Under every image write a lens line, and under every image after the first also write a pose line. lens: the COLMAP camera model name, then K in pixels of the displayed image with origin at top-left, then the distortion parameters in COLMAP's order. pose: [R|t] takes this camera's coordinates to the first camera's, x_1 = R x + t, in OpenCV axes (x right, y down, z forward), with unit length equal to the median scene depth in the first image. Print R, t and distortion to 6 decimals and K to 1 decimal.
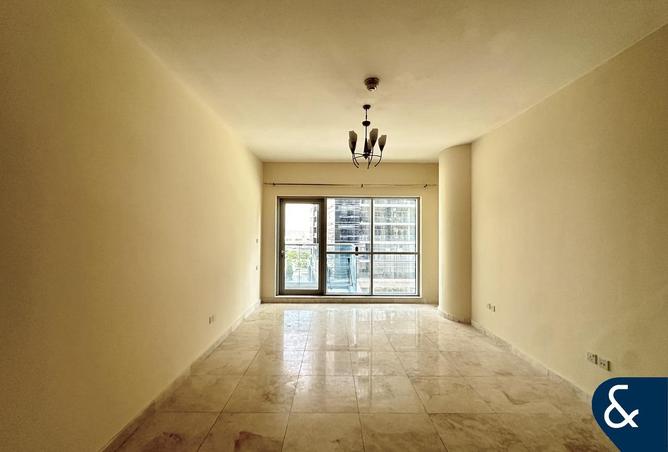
lens RADIAL K [[267.5, 0, 332.6], [0, 267.5, 225.6], [0, 0, 1]] dist [-0.000710, -0.000299]
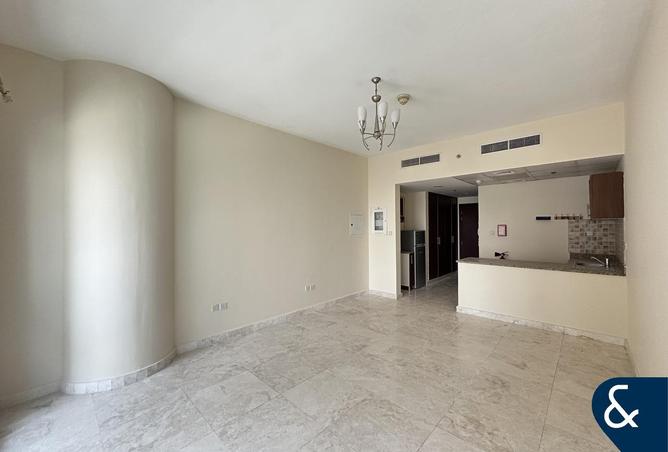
lens RADIAL K [[267.5, 0, 332.6], [0, 267.5, 225.6], [0, 0, 1]] dist [-0.000710, -0.000299]
pose [[-0.713288, 0.003107, 0.700864, -0.386242], [-0.004720, 0.999946, -0.009236, 0.046690], [-0.700855, -0.009896, -0.713235, 1.724574]]
